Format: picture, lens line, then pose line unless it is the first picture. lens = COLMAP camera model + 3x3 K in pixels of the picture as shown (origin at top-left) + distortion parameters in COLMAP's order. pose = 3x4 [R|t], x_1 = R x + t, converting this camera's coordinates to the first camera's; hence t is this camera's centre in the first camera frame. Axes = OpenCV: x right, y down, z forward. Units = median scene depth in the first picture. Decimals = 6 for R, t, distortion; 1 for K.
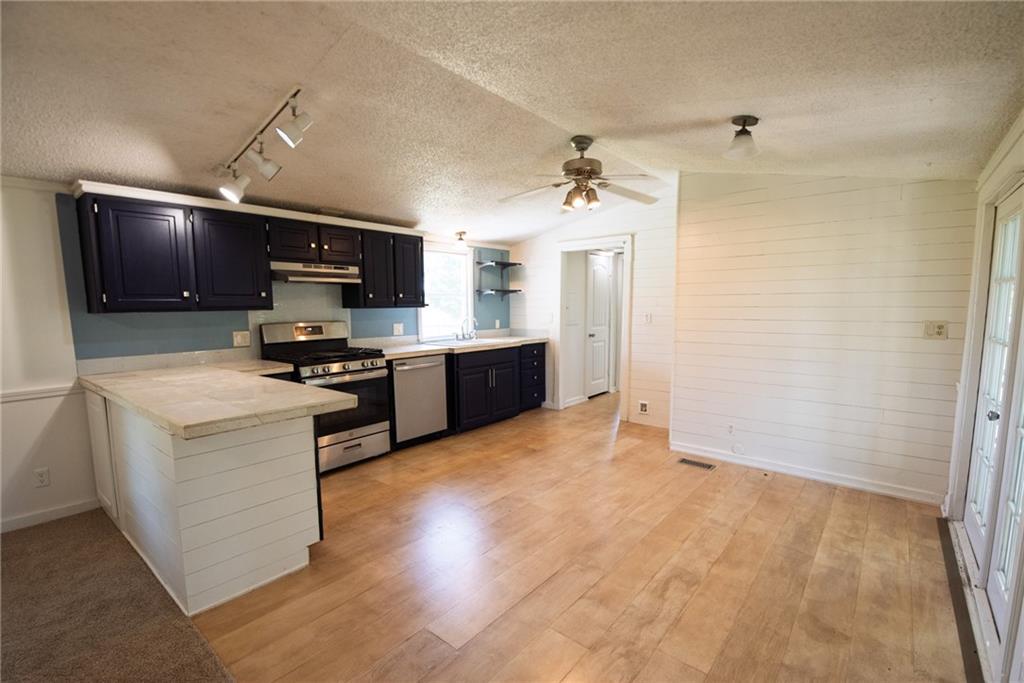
lens RADIAL K [[463.7, 0, 527.5], [0, 463.7, 350.6], [0, 0, 1]] dist [-0.003667, -0.007273]
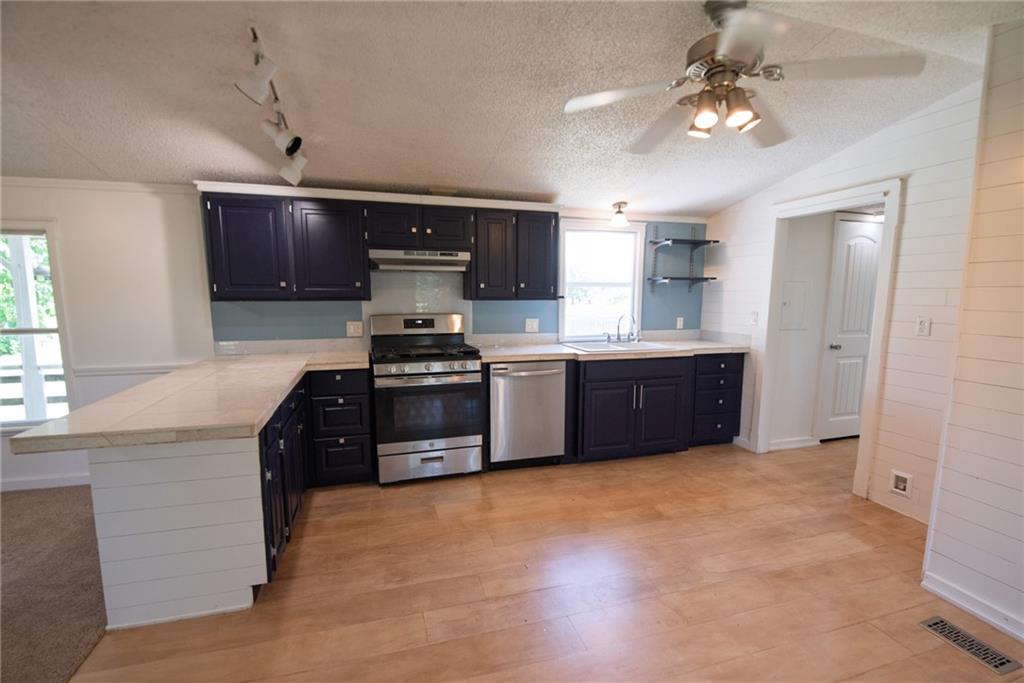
lens RADIAL K [[463.7, 0, 513.7], [0, 463.7, 351.1], [0, 0, 1]] dist [-0.003667, -0.007273]
pose [[0.823783, 0.080342, -0.561183, 0.198970], [-0.066372, 0.996767, 0.045274, -0.040239], [0.563007, -0.000049, 0.826452, 0.322750]]
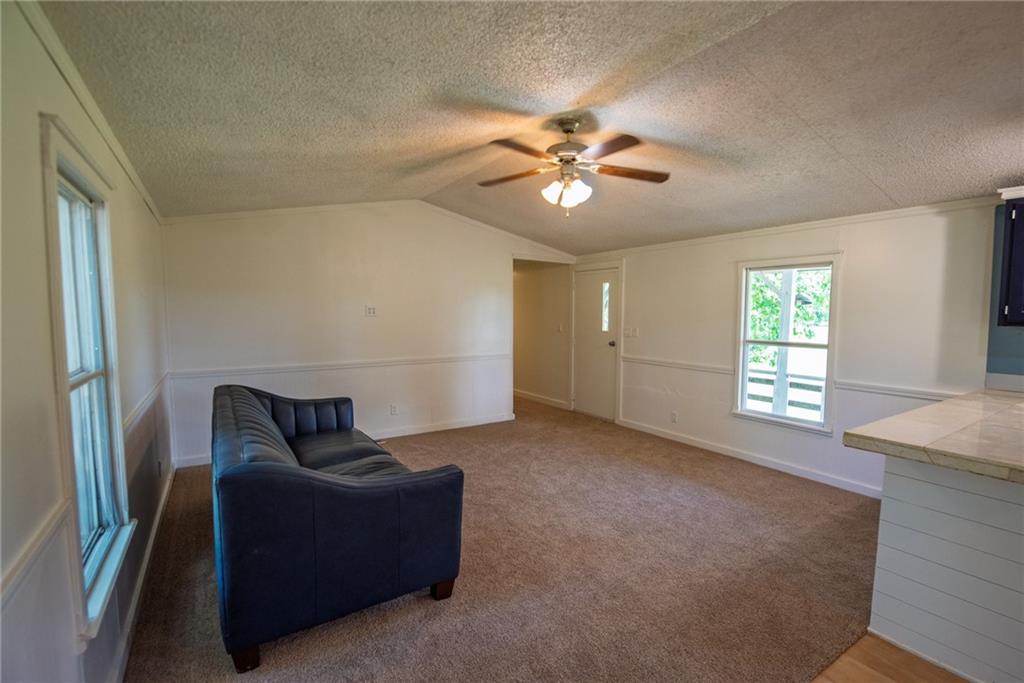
lens RADIAL K [[463.7, 0, 515.8], [0, 463.7, 348.5], [0, 0, 1]] dist [-0.003667, -0.007273]
pose [[-0.312248, 0.076777, -0.946893, 0.182248], [-0.106096, 0.987675, 0.115070, -0.025437], [0.944058, 0.136392, -0.300254, 0.230722]]
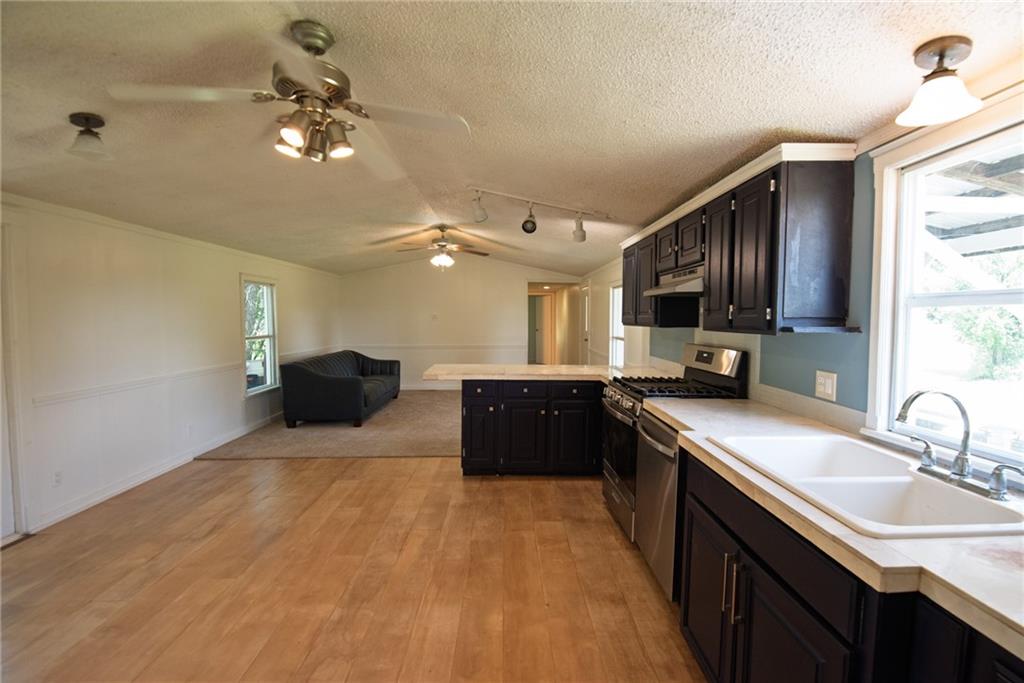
lens RADIAL K [[463.7, 0, 515.0], [0, 463.7, 342.5], [0, 0, 1]] dist [-0.003667, -0.007273]
pose [[-0.770408, 0.040249, -0.636279, 0.234033], [-0.064033, 0.988074, 0.140034, -0.143433], [0.634327, 0.148626, -0.758643, 1.303676]]
